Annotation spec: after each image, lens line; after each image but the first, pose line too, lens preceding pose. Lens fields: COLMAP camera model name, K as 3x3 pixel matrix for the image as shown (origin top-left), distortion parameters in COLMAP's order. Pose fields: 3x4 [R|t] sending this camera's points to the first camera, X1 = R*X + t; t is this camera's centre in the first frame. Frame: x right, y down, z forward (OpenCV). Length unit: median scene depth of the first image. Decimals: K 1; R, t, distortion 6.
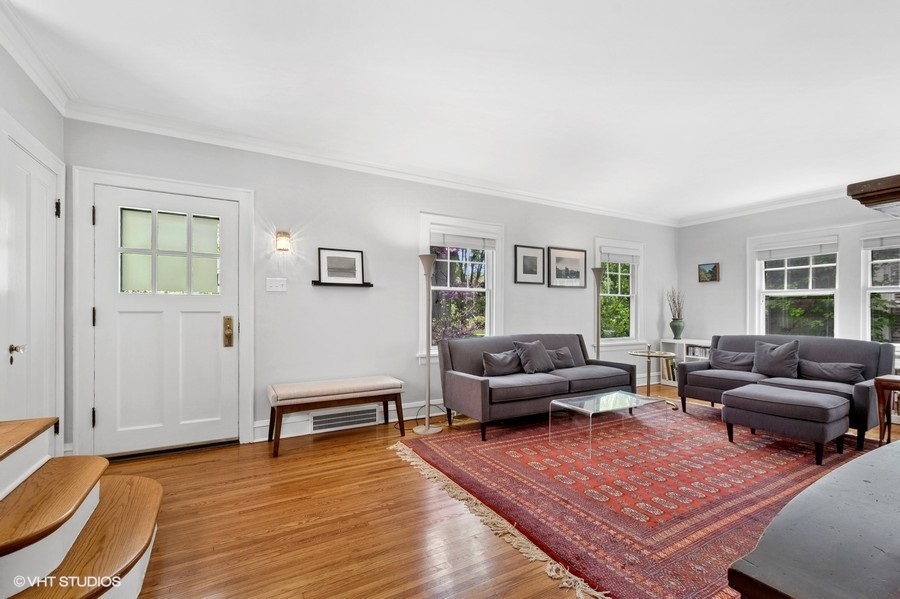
lens RADIAL K [[397.3, 0, 450.0], [0, 397.3, 299.5], [0, 0, 1]] dist [0.000846, 0.000275]
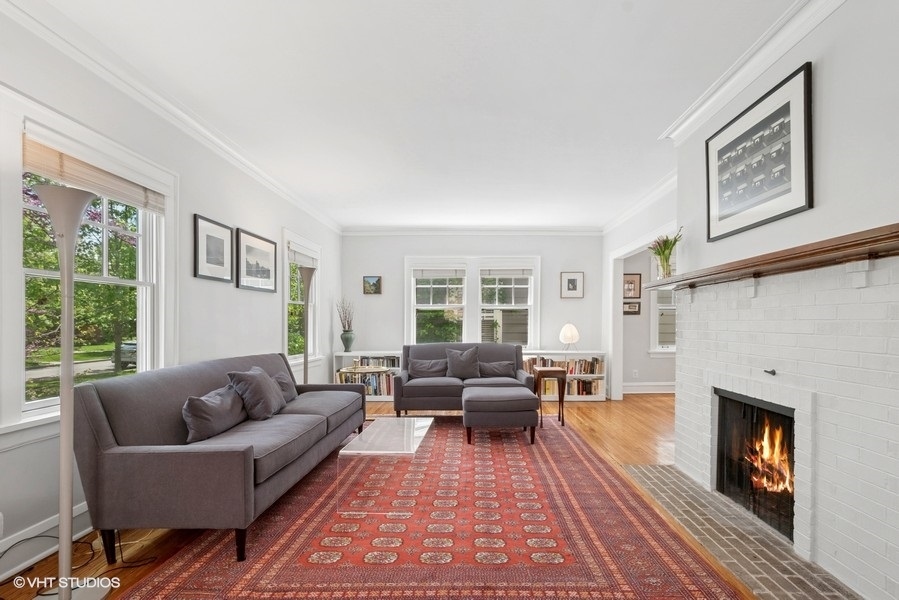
lens RADIAL K [[405.5, 0, 450.9], [0, 405.5, 321.9], [0, 0, 1]] dist [0.002915, 0.000077]
pose [[0.494038, 0.000529, 0.869440, -0.199259], [-0.024409, 0.999614, 0.013261, 0.011096], [-0.869098, -0.027773, 0.493860, 0.375063]]
